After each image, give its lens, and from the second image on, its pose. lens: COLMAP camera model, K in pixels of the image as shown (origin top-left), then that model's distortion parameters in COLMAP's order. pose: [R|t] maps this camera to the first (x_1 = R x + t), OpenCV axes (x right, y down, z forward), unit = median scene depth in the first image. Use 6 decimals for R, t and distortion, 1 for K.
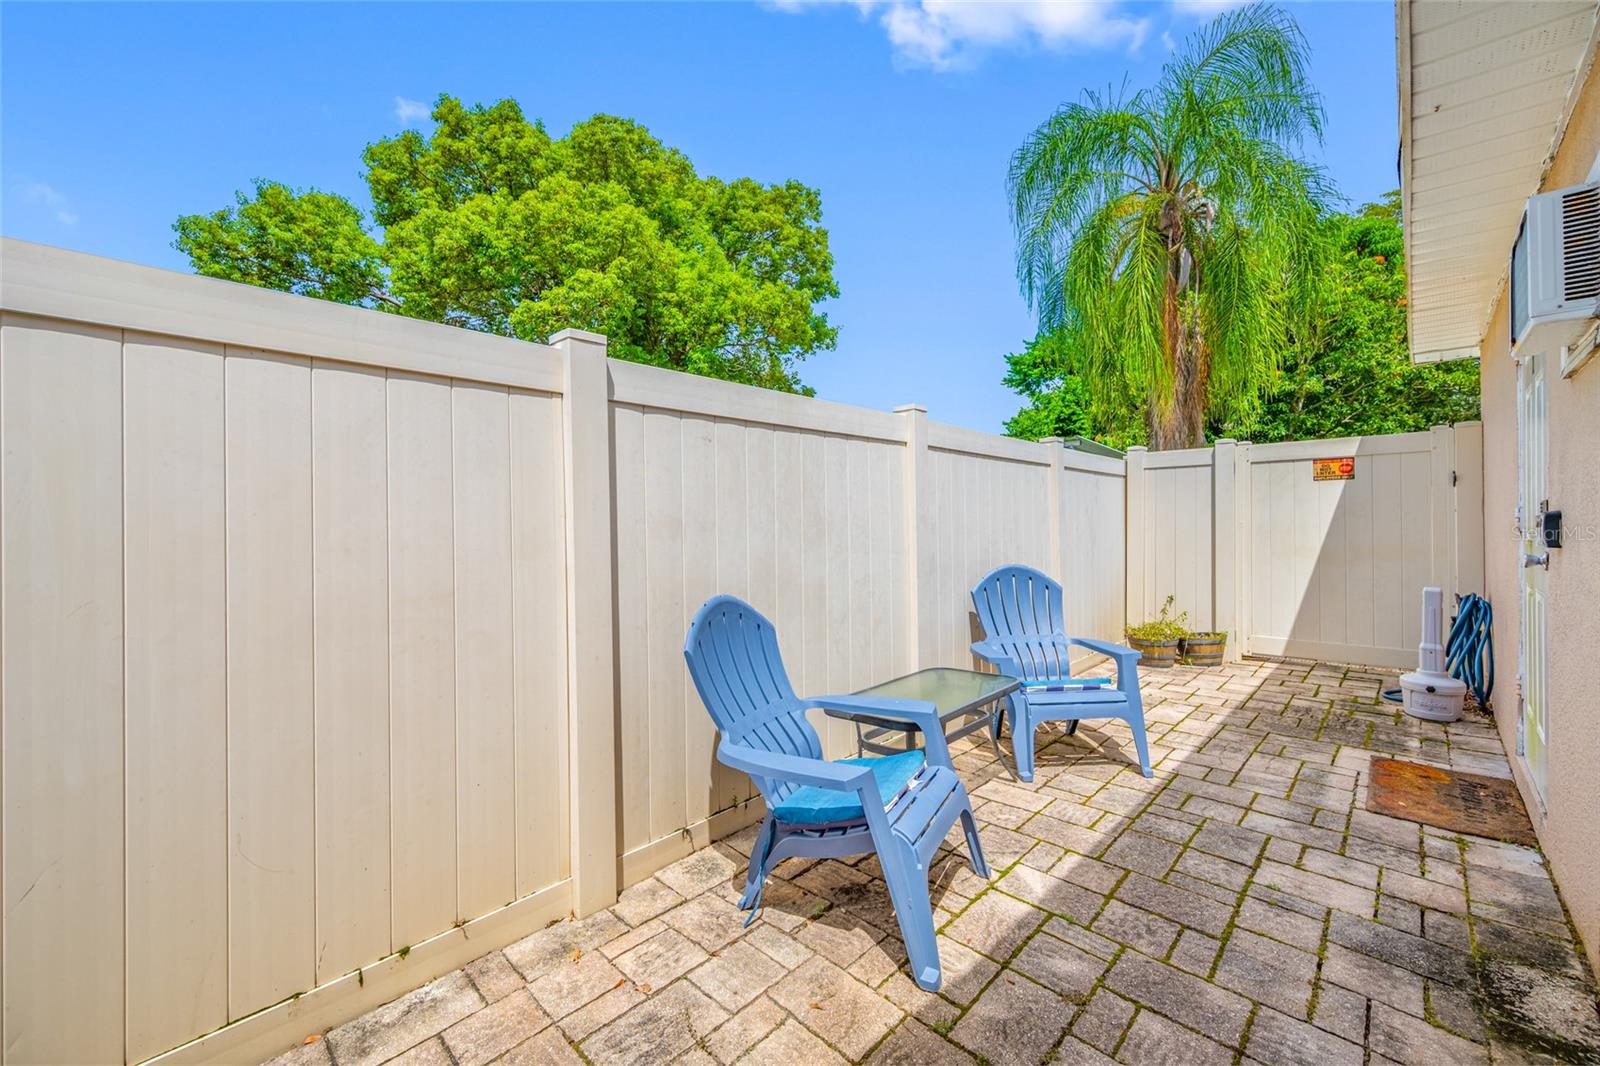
lens RADIAL K [[634.6, 0, 804.5], [0, 634.6, 522.1], [0, 0, 1]] dist [0.001268, 0.000123]
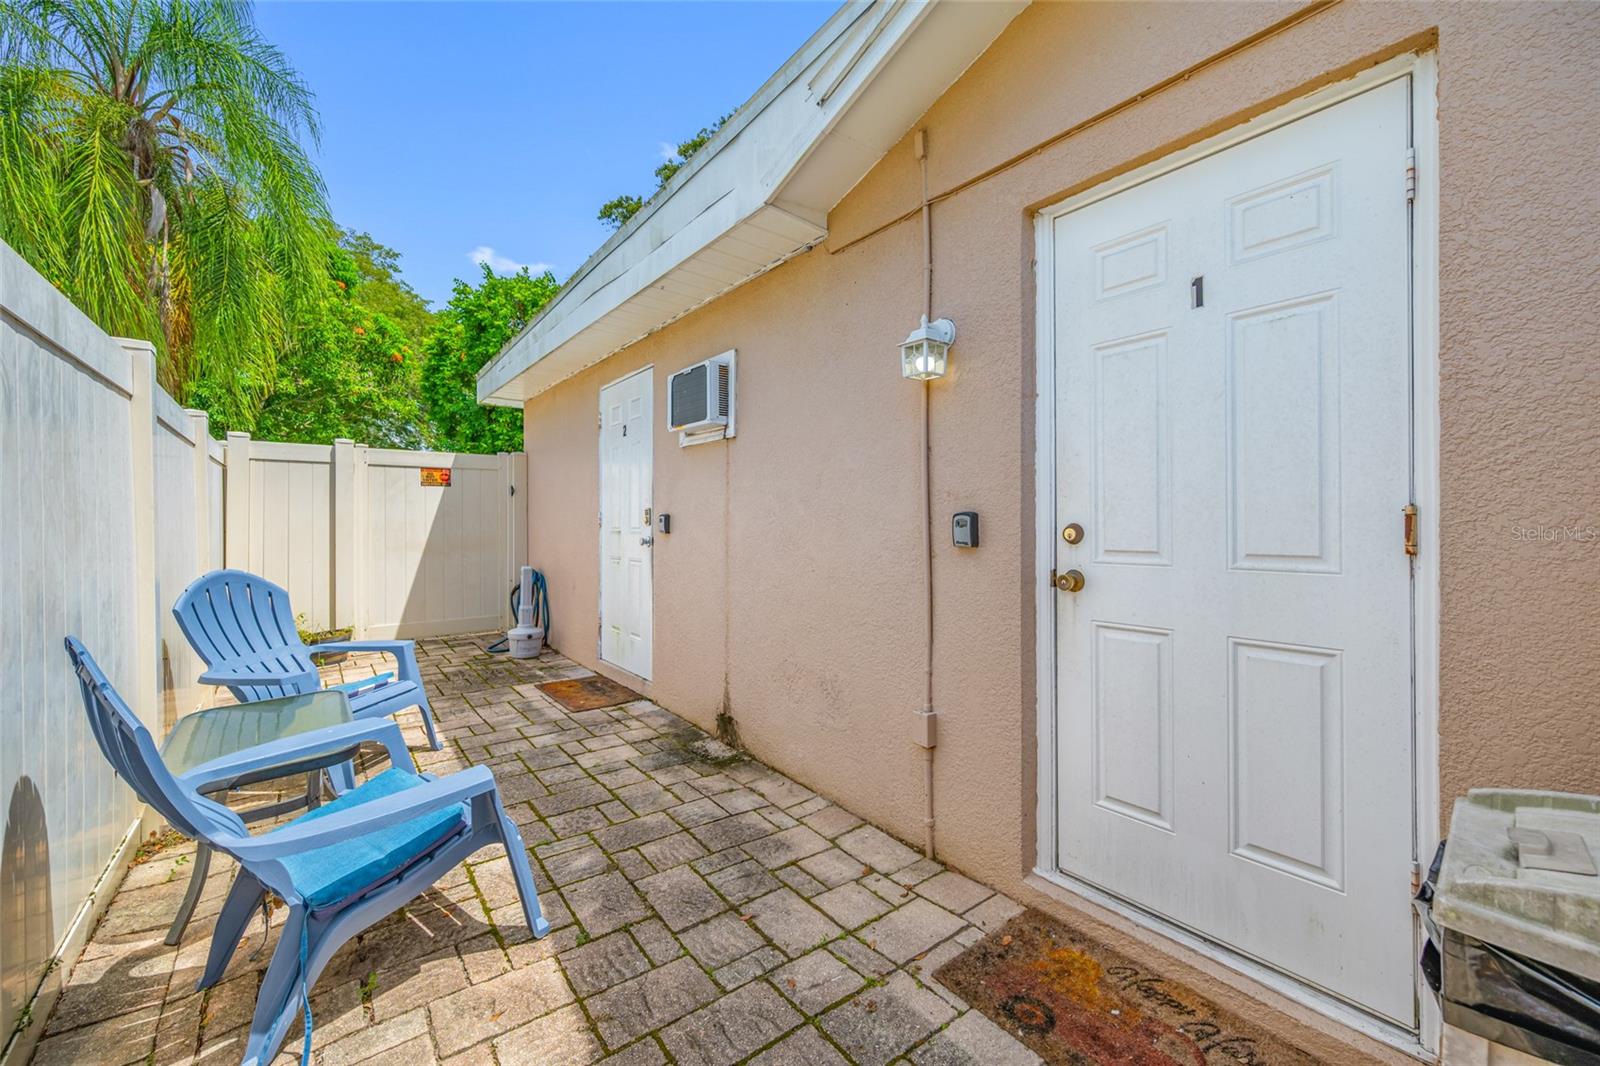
lens RADIAL K [[638.4, 0, 807.1], [0, 638.4, 523.7], [0, 0, 1]] dist [-0.000596, -0.000254]
pose [[0.145592, 0.003555, 0.989338, -0.583300], [-0.002438, 0.999992, -0.003235, 0.016864], [-0.989342, -0.001941, 0.145599, 0.270188]]
